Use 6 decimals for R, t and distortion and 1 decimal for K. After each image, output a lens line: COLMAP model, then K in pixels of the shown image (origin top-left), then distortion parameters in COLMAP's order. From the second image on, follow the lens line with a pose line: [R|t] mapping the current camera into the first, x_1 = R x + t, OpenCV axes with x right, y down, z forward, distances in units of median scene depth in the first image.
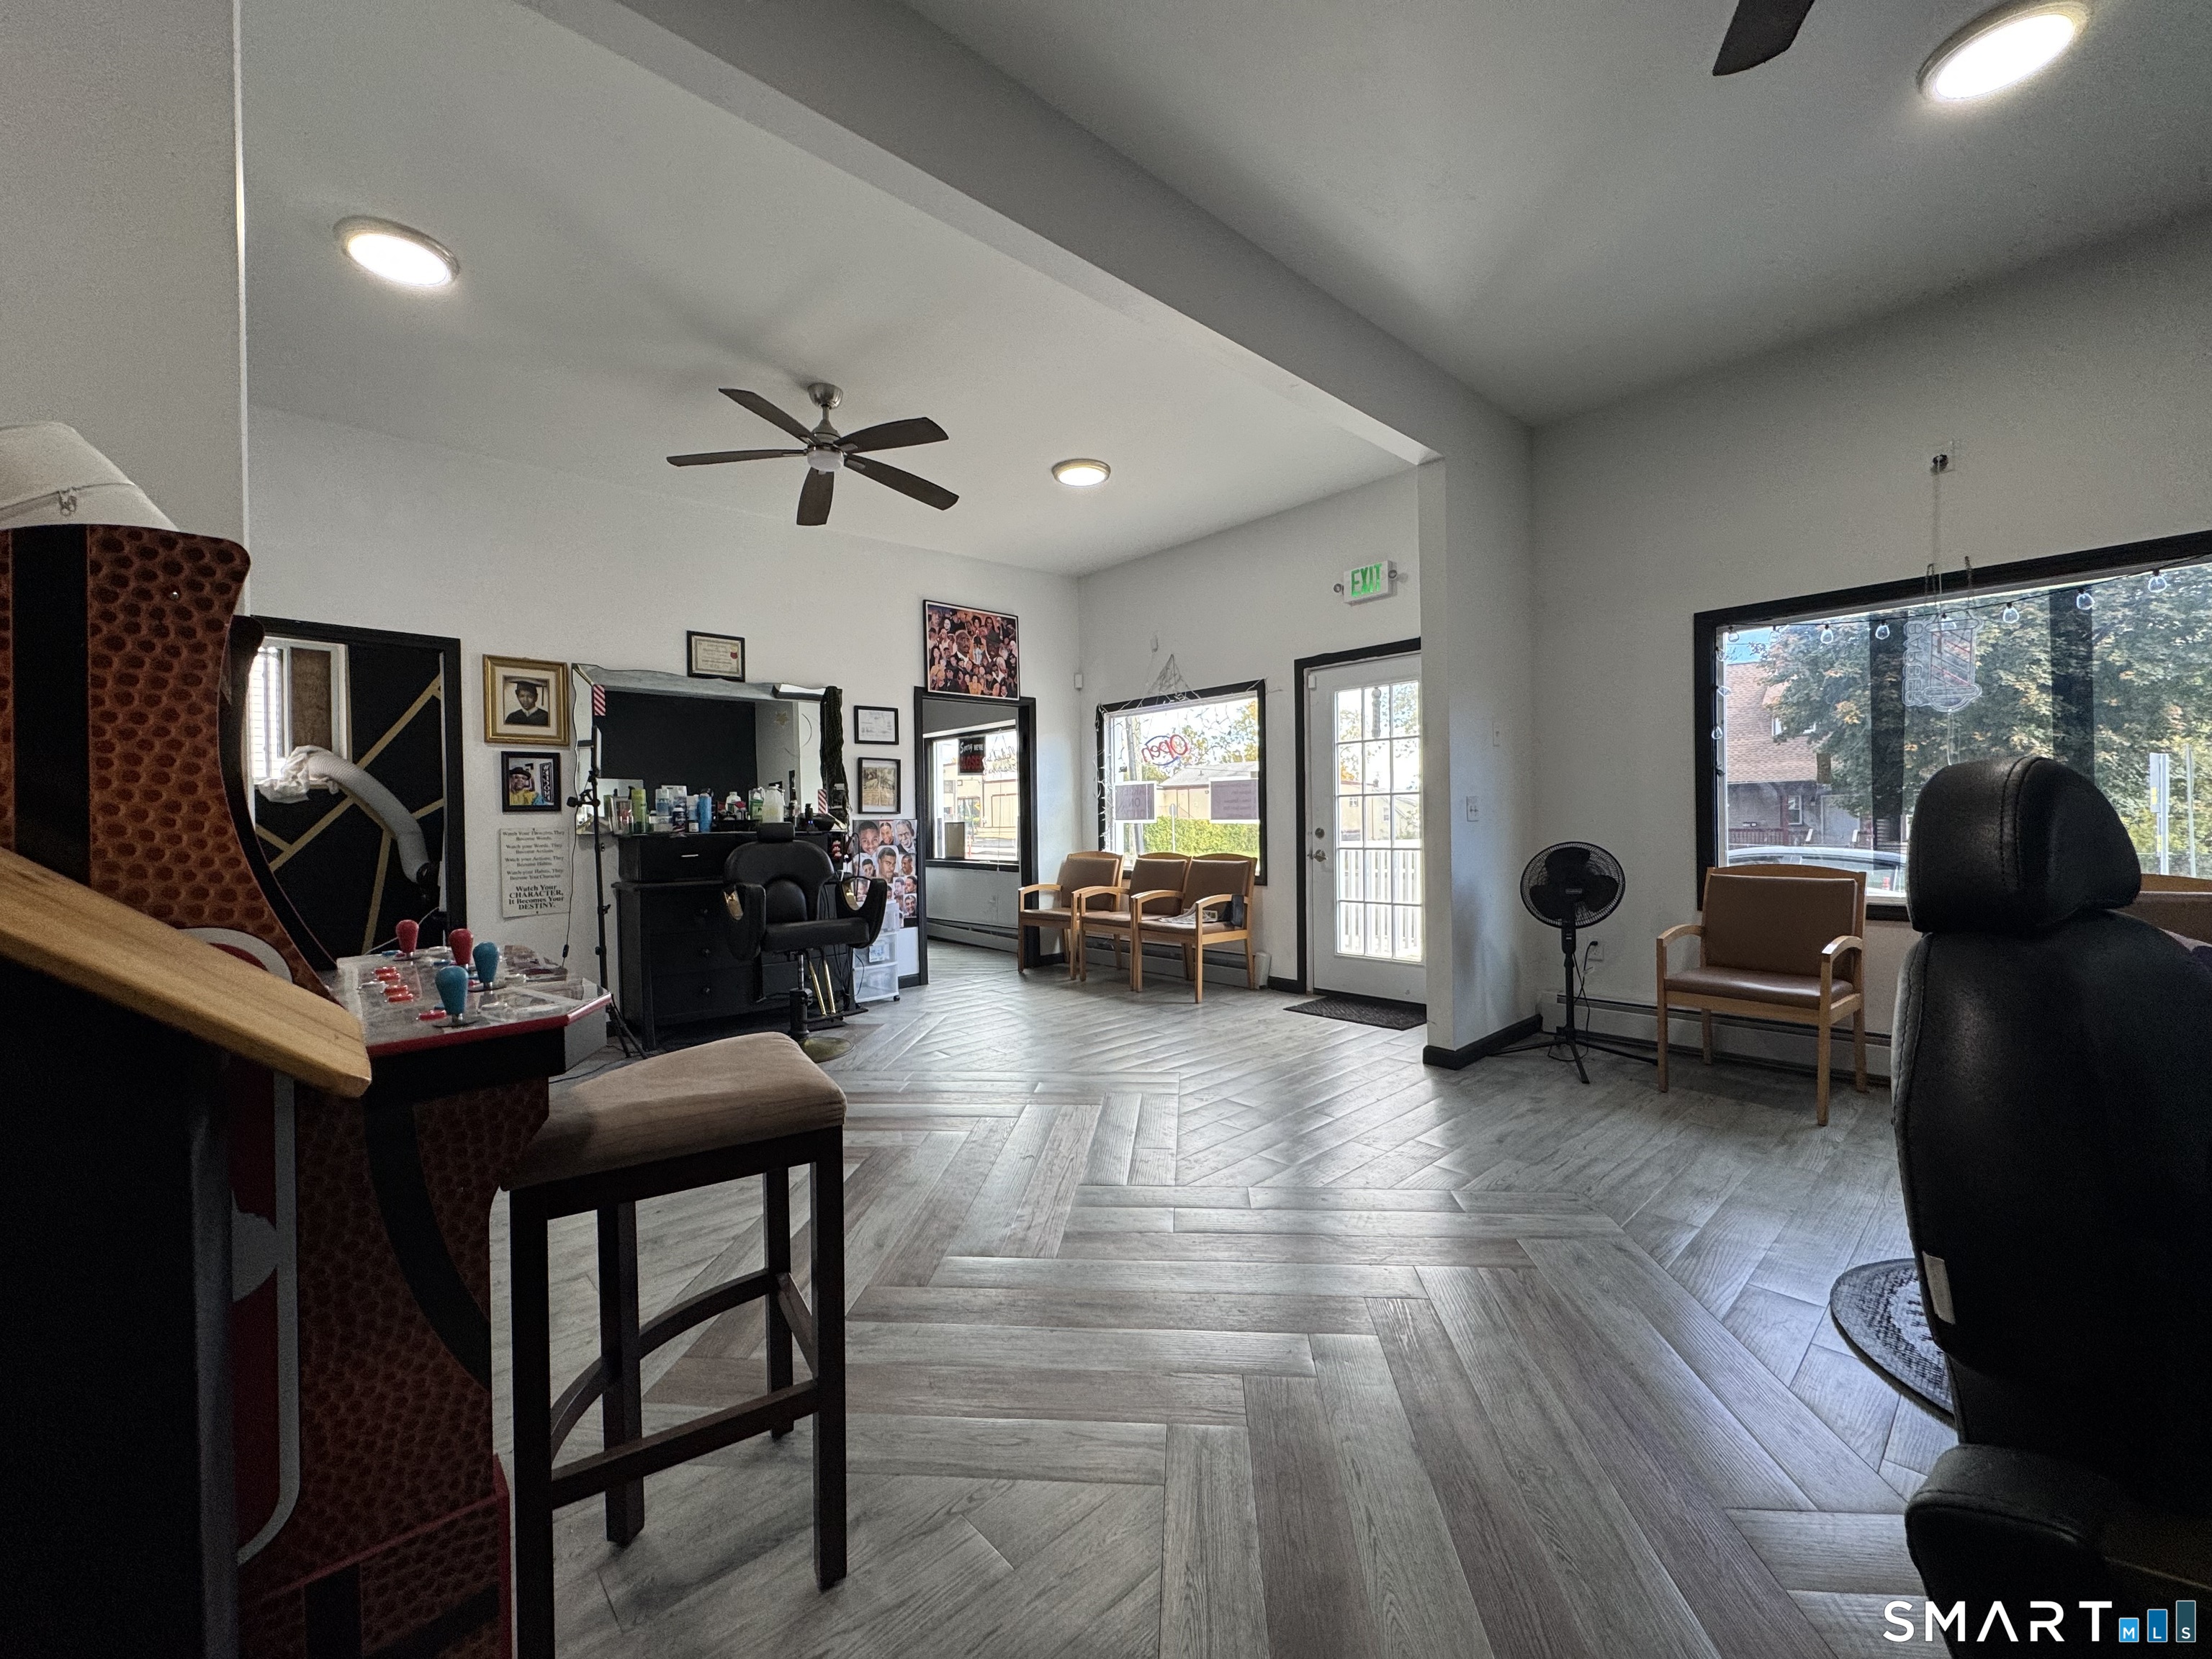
lens RADIAL K [[880.0, 0, 1109.2], [0, 880.0, 828.2], [0, 0, 1]] dist [-0.003082, 0.000567]
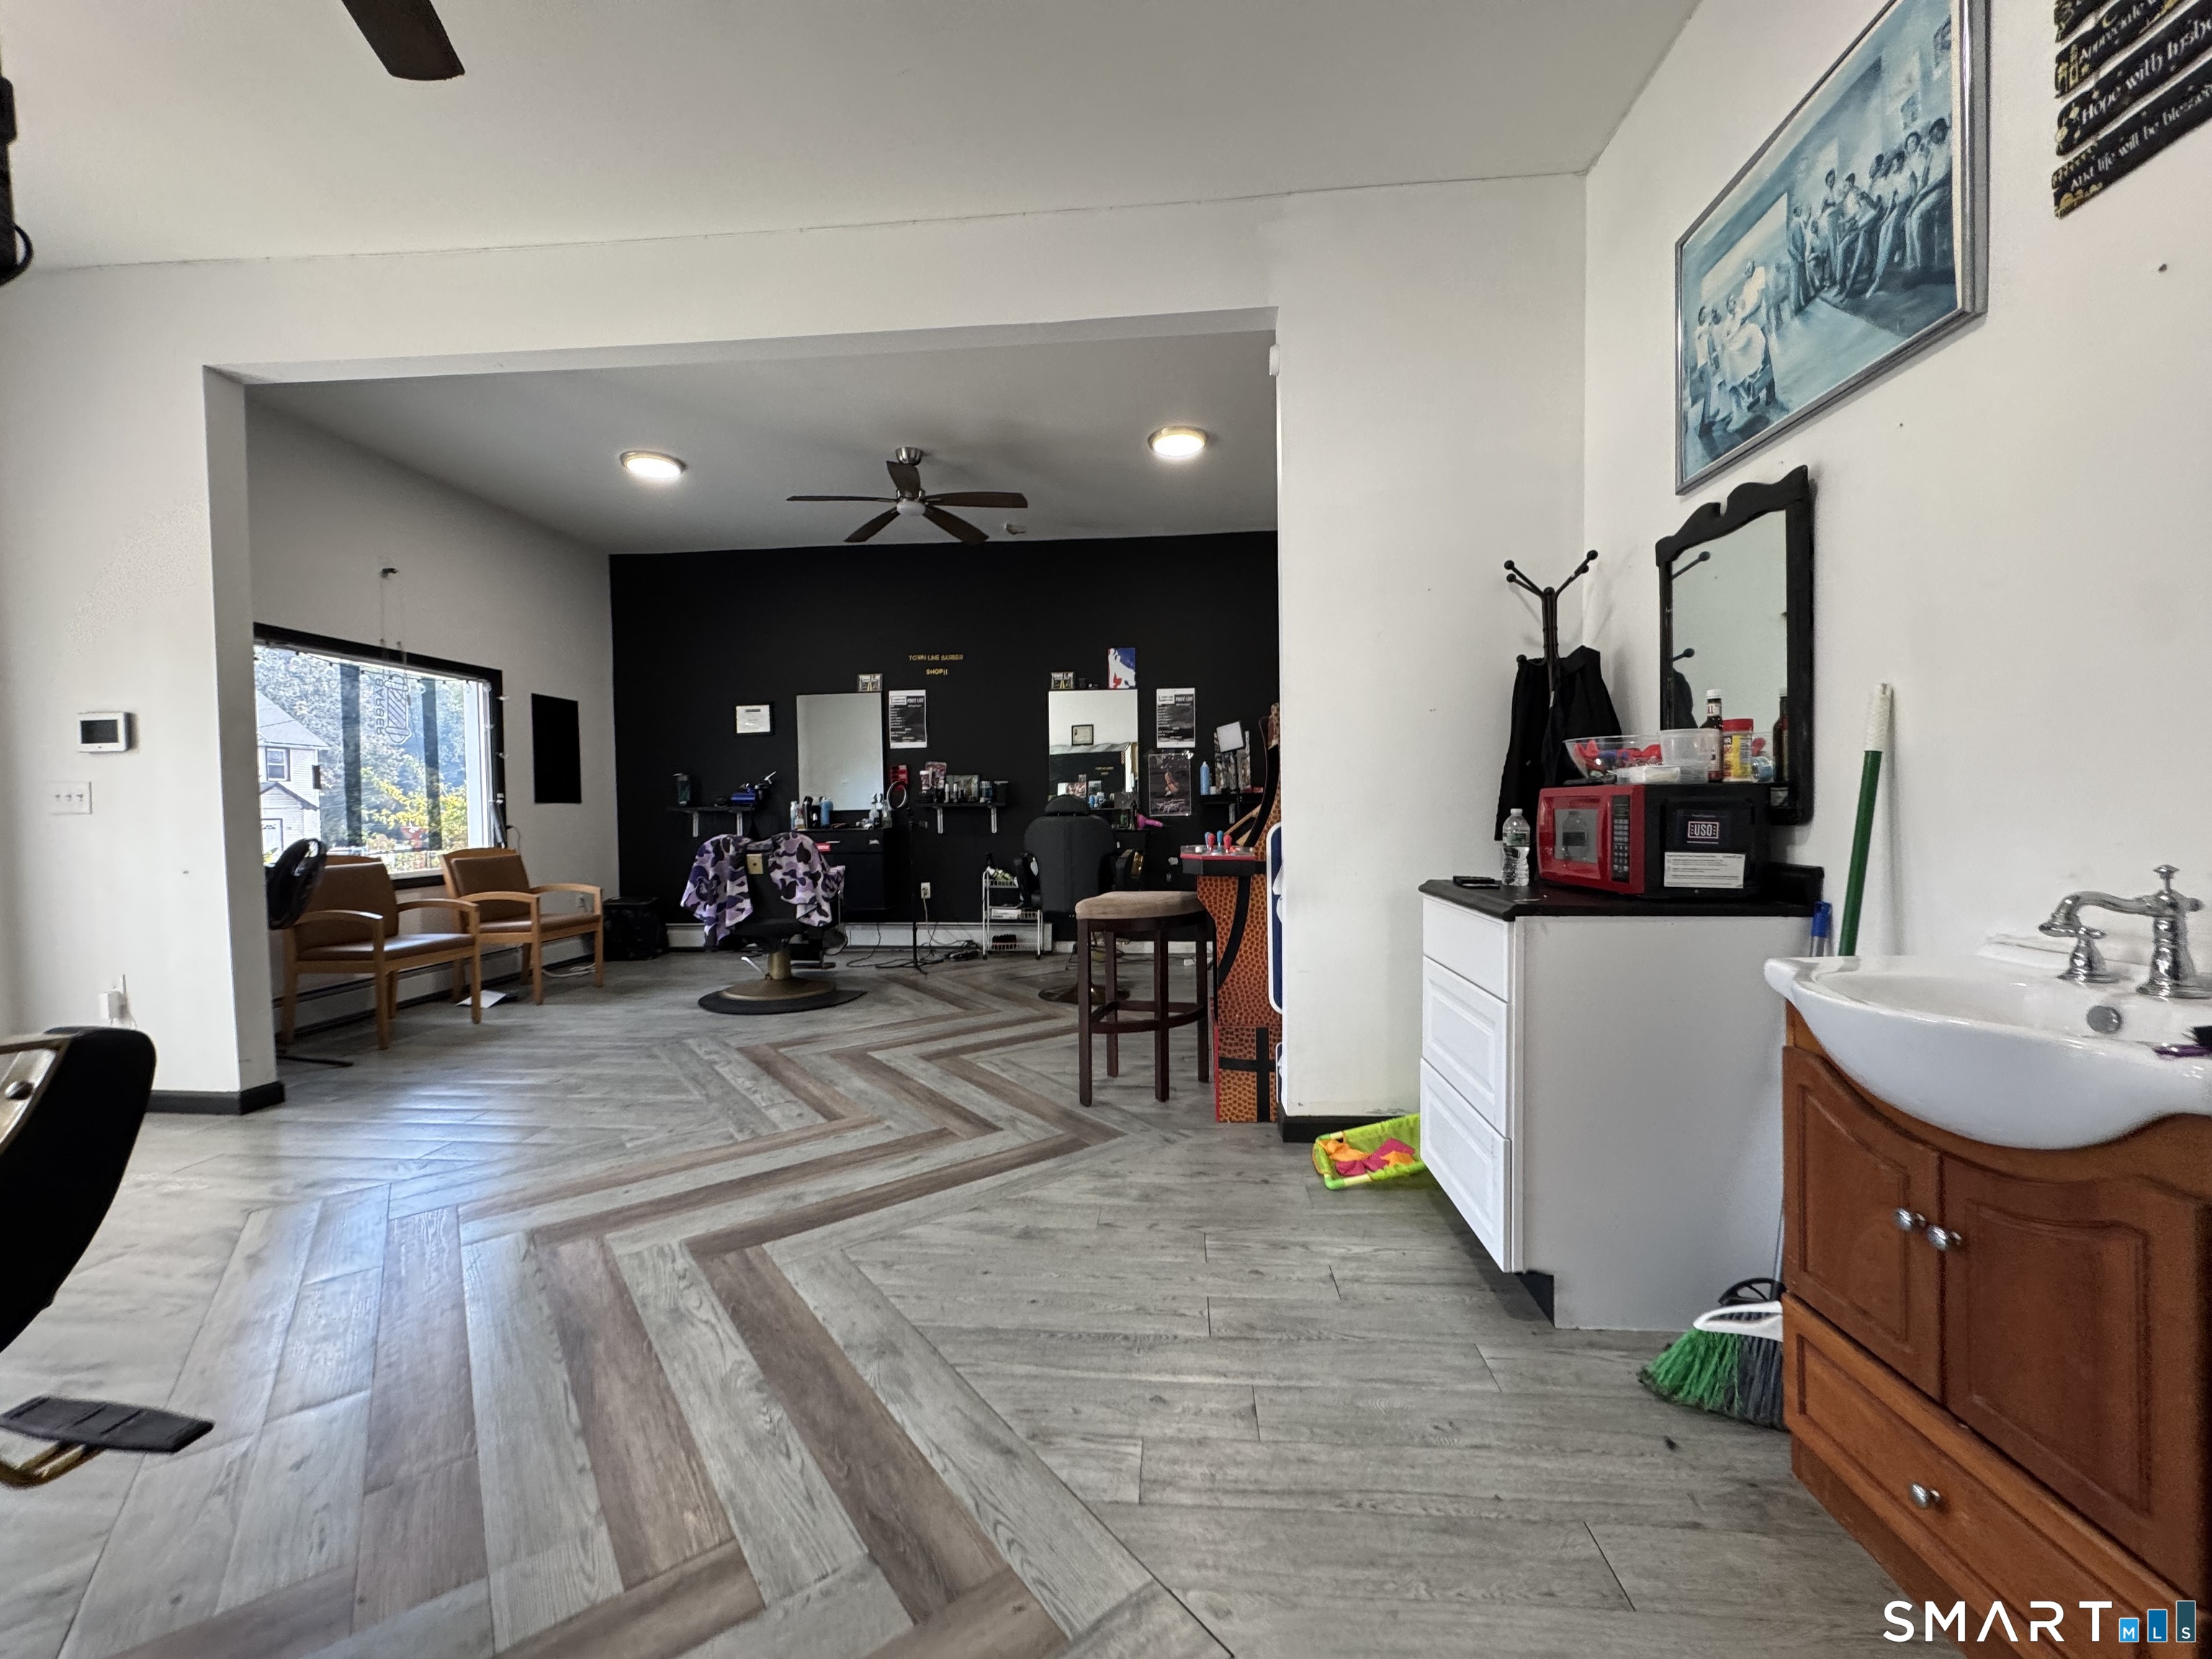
lens RADIAL K [[880.0, 0, 1108.8], [0, 880.0, 829.4], [0, 0, 1]] dist [-0.003082, 0.000567]
pose [[-0.681449, 0.006835, 0.731834, -0.559929], [0.032052, 0.999276, 0.020512, 0.010021], [-0.731164, 0.037434, -0.681174, 0.690889]]
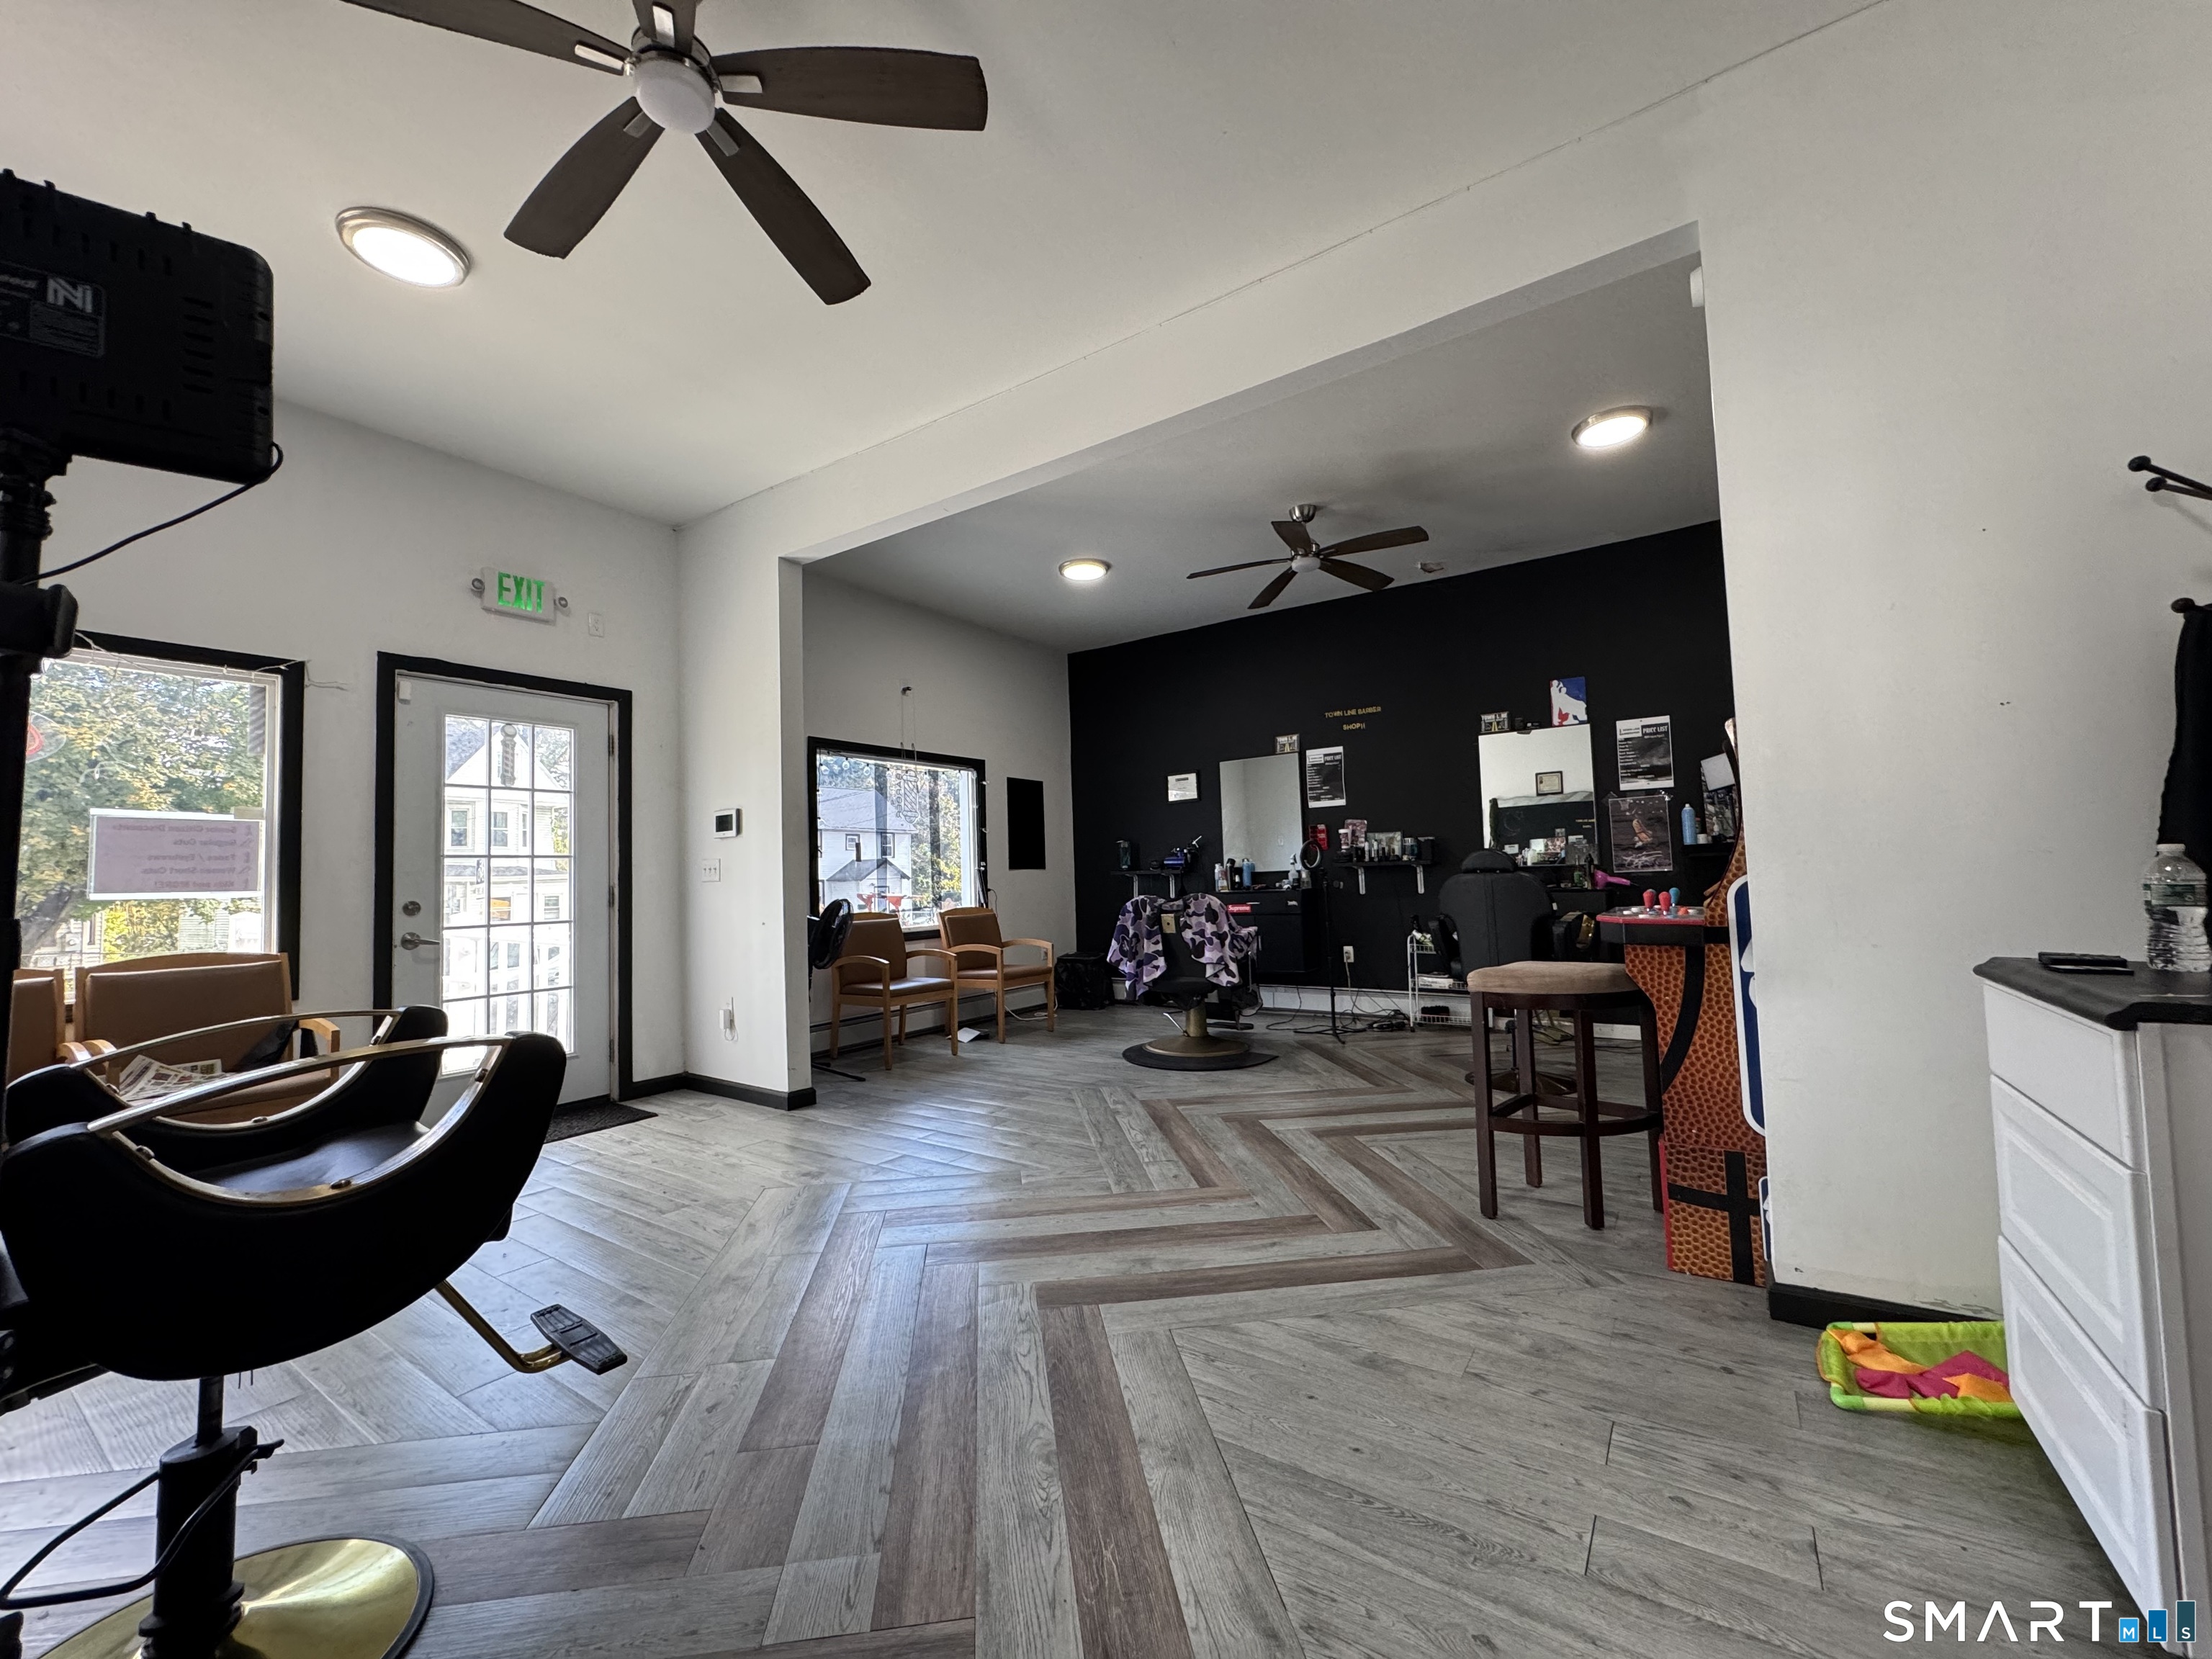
lens RADIAL K [[880.0, 0, 1109.7], [0, 880.0, 830.6], [0, 0, 1]] dist [-0.003082, 0.000567]
pose [[-0.229301, 0.077291, 0.970282, -0.562770], [0.042878, 0.996677, -0.069260, 0.015551], [-0.972411, 0.025722, -0.231853, 0.622096]]
